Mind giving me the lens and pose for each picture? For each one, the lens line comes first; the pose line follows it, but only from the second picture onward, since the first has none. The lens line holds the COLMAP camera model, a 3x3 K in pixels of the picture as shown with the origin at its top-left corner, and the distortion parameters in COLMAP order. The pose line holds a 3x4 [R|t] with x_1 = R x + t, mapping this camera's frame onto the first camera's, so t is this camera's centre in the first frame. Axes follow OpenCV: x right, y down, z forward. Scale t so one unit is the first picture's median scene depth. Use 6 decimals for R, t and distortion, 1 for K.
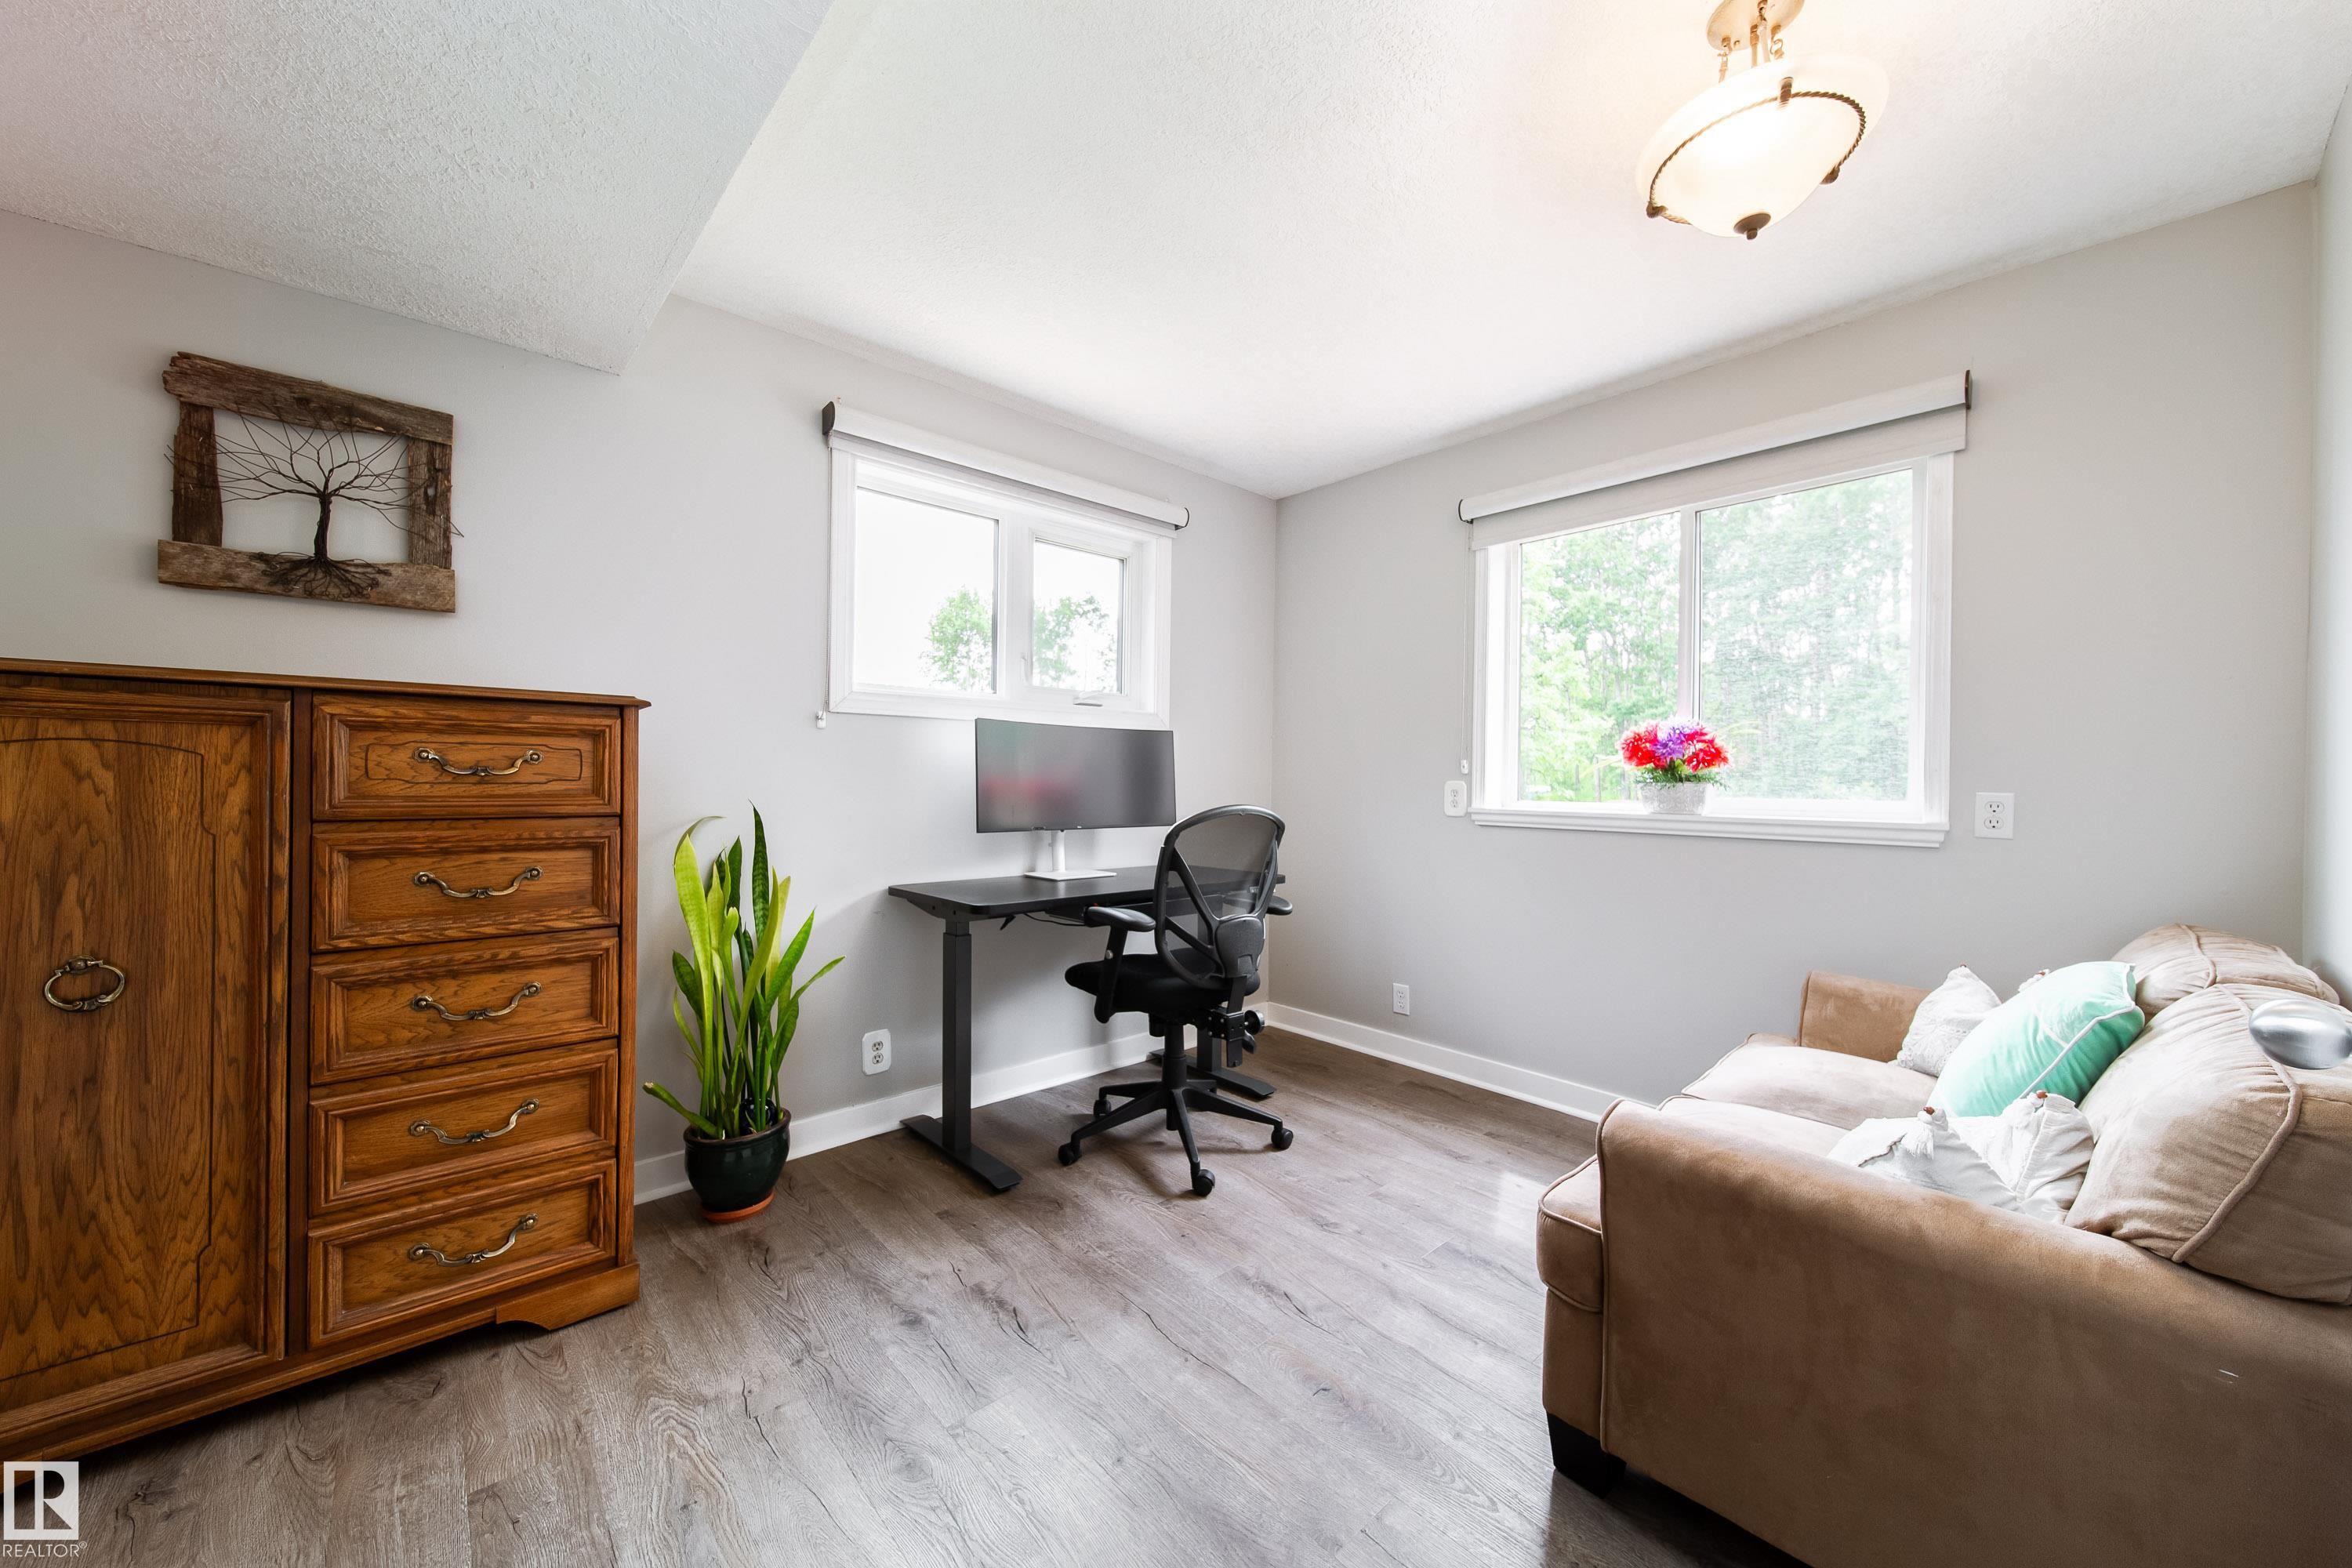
lens RADIAL K [[843.0, 0, 1171.6], [0, 843.0, 787.0], [0, 0, 1]] dist [0.005366, -0.001023]
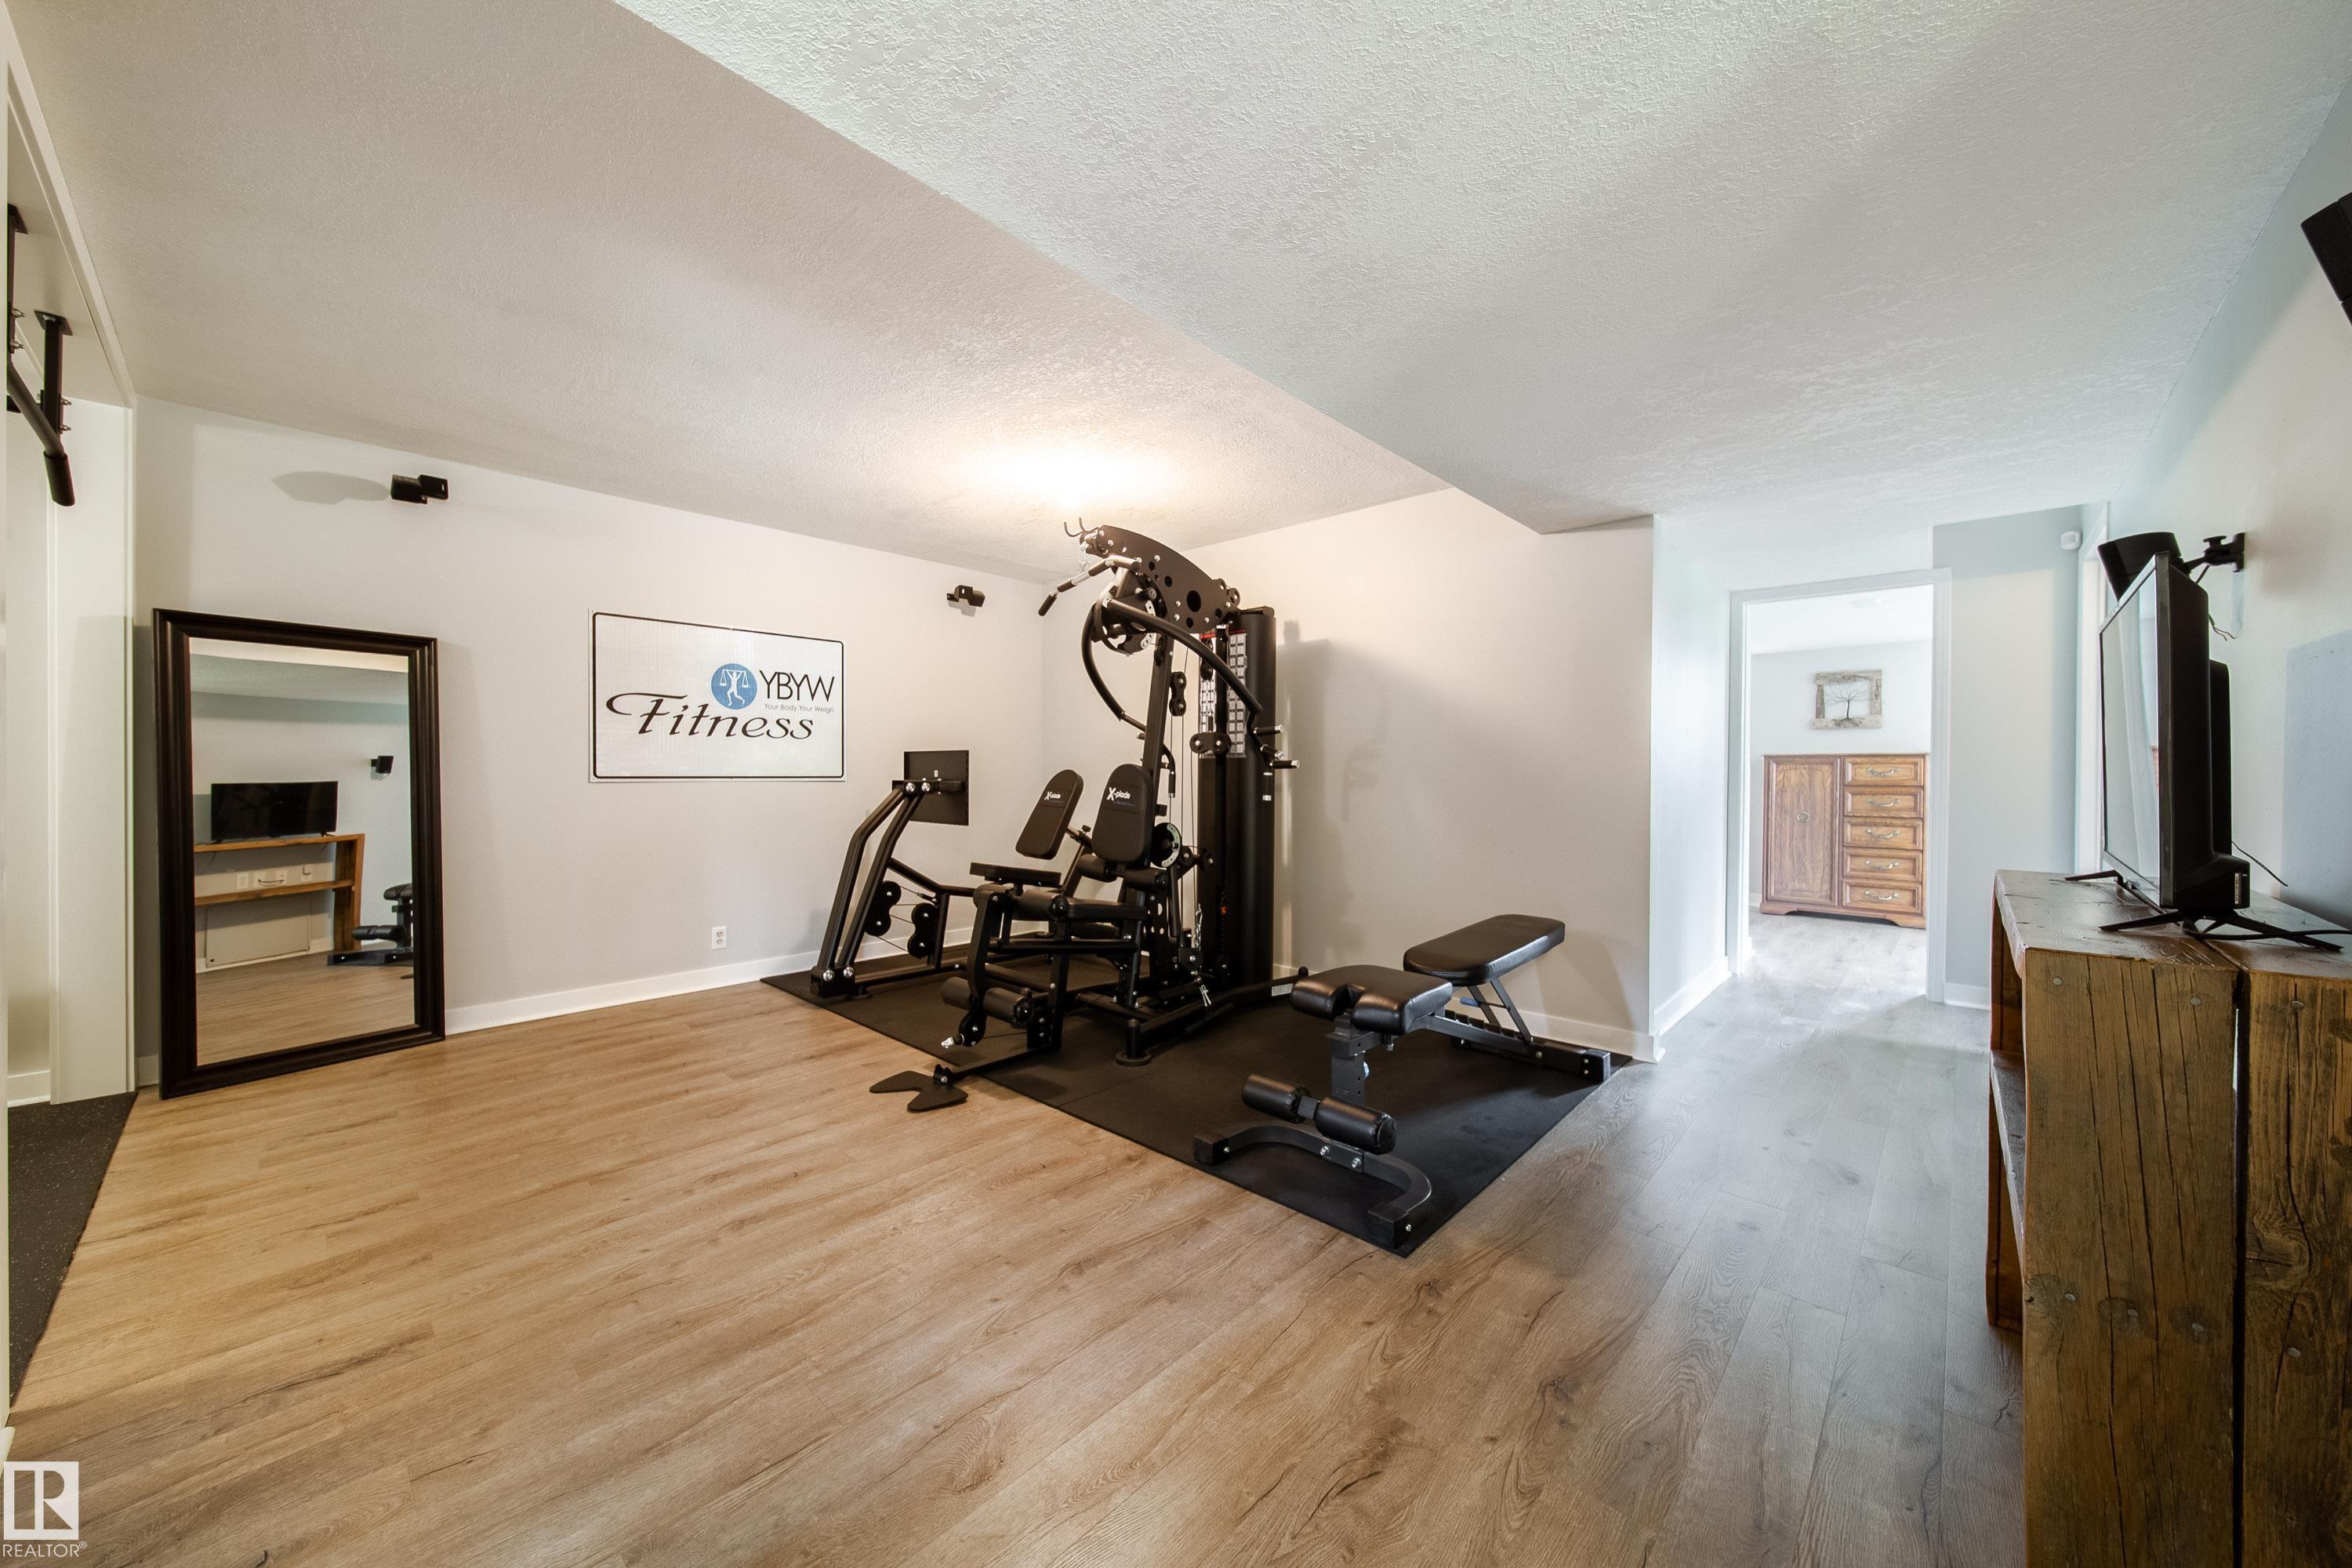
lens RADIAL K [[843.0, 0, 1182.4], [0, 843.0, 781.4], [0, 0, 1]] dist [0.005366, -0.001023]
pose [[0.098391, -0.007287, -0.995121, 2.521758], [-0.014968, 0.999849, -0.008801, 0.090485], [0.995035, 0.015761, 0.098267, -2.382052]]
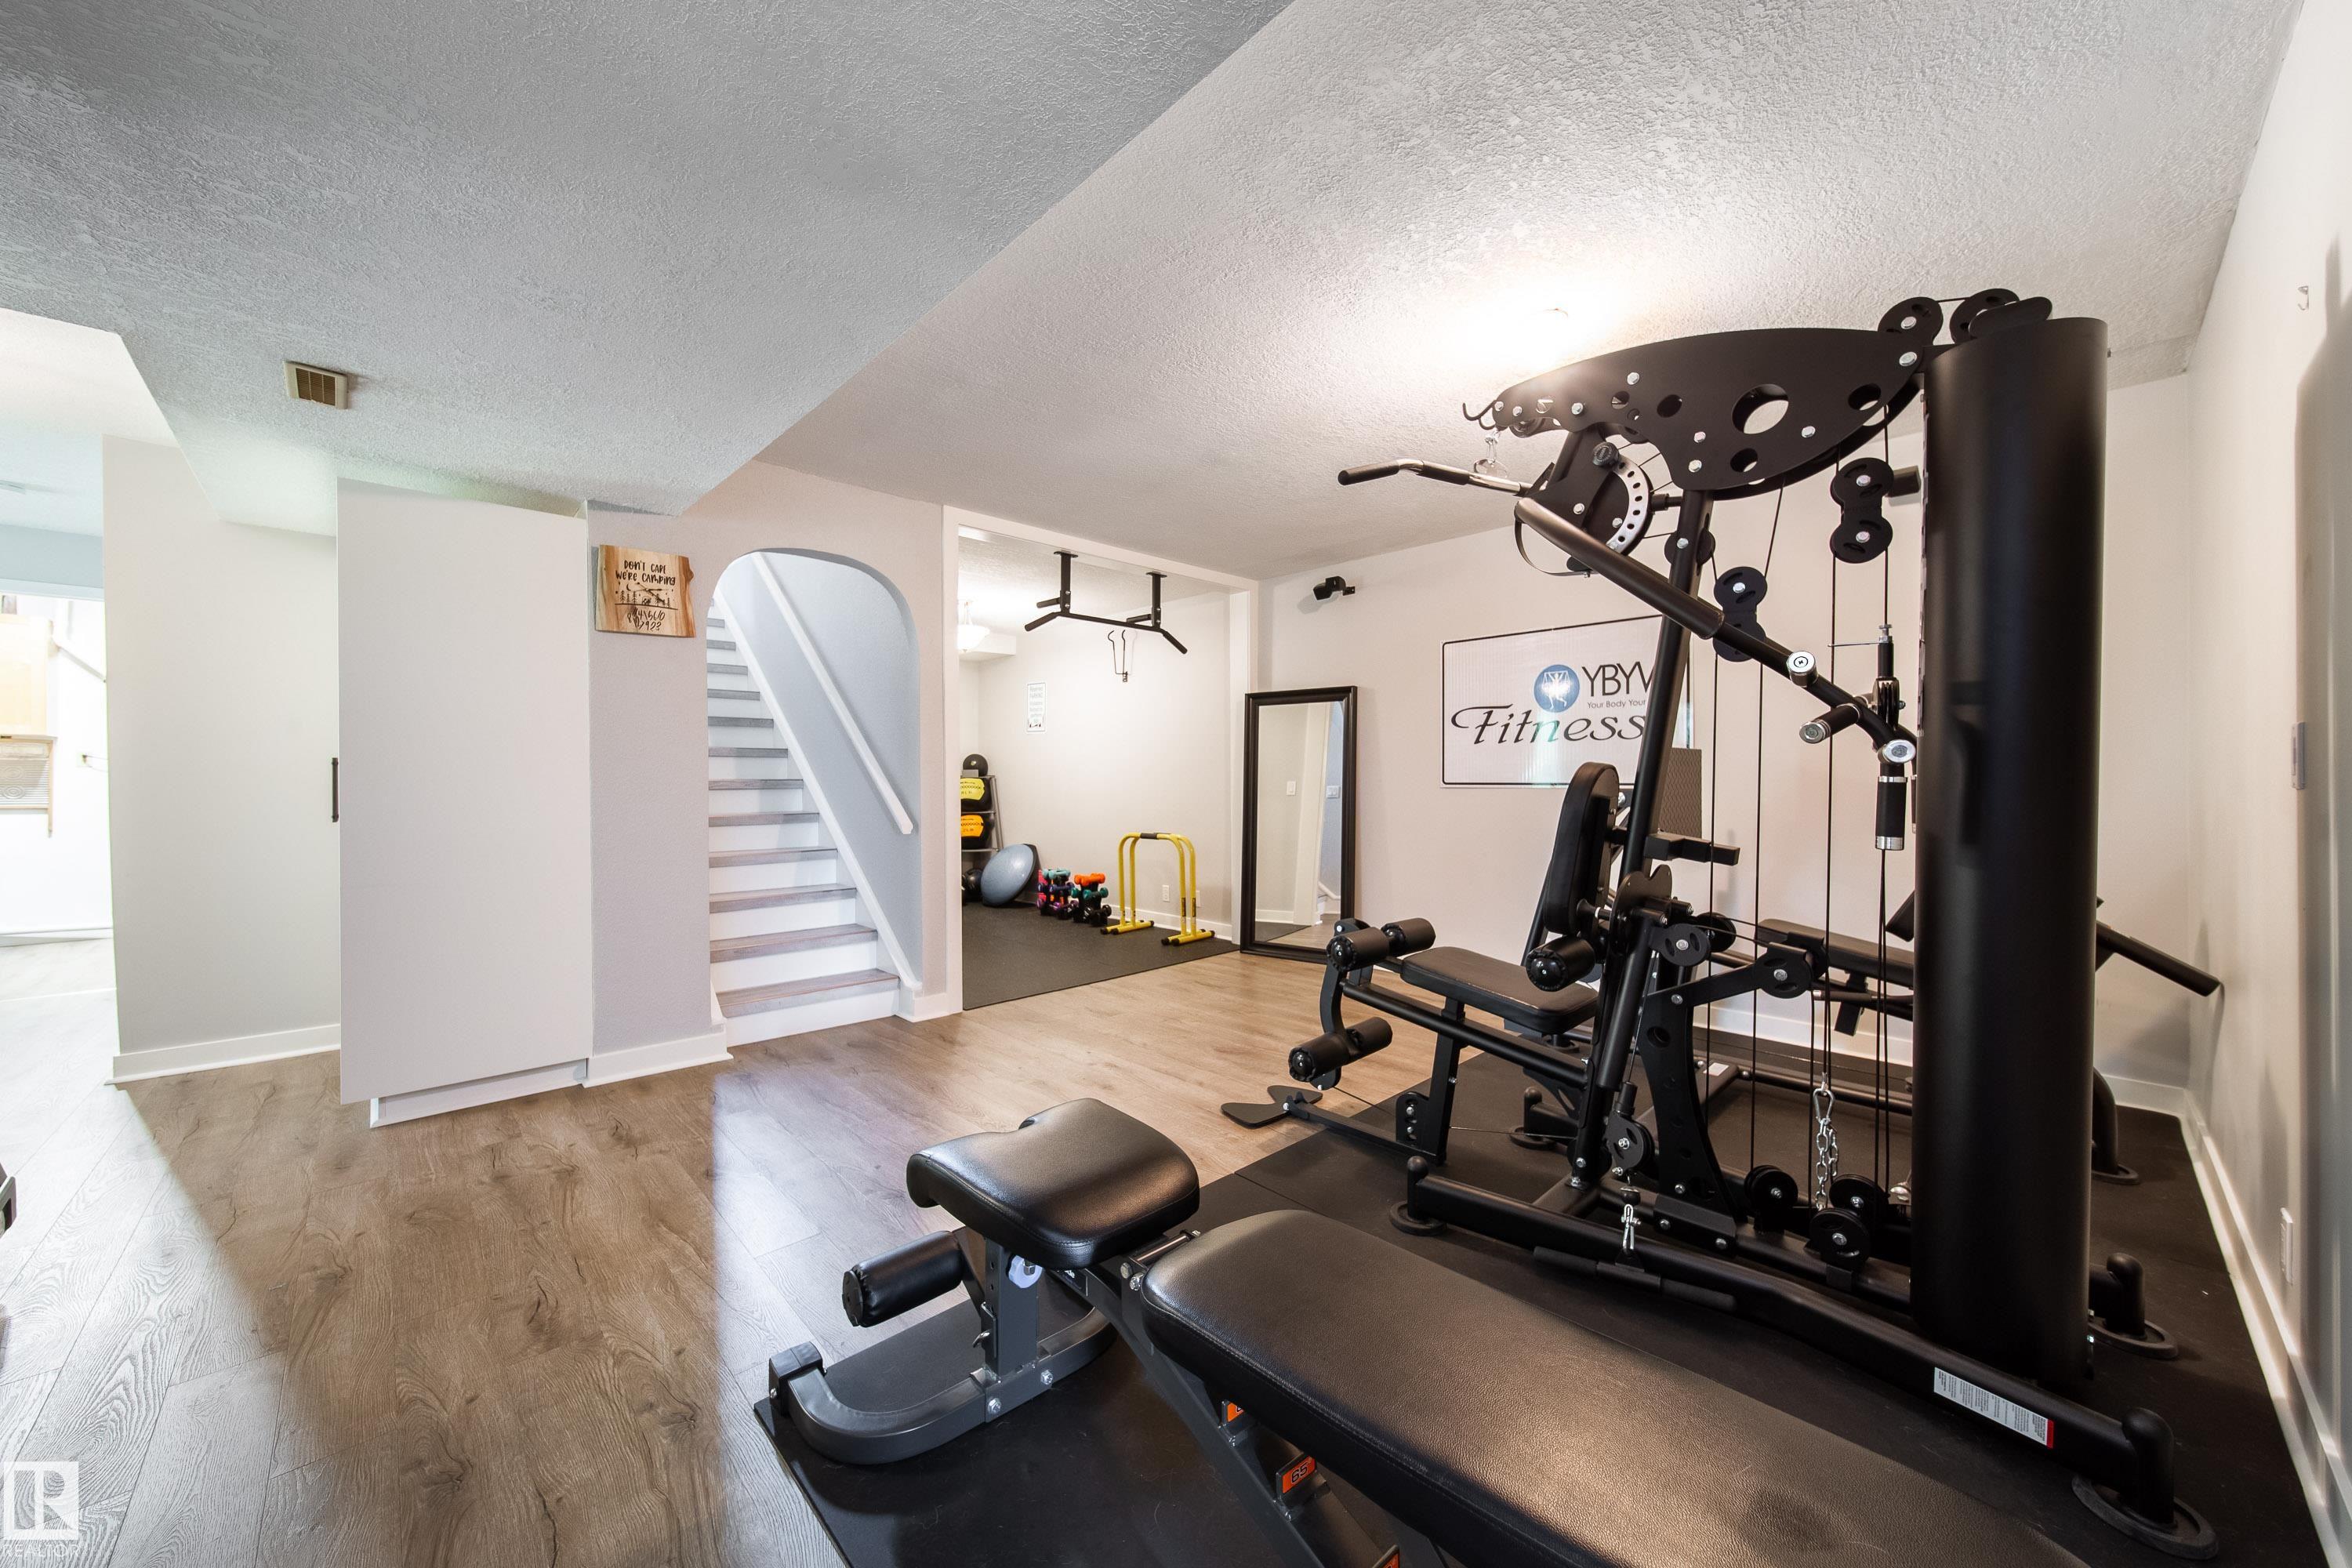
lens RADIAL K [[843.0, 0, 1180.5], [0, 843.0, 785.2], [0, 0, 1]] dist [0.005366, -0.001023]
pose [[-0.999292, -0.014272, -0.034824, -1.605952], [-0.015039, 0.999648, 0.021847, -0.040272], [0.034500, 0.022355, -0.999155, 1.175880]]
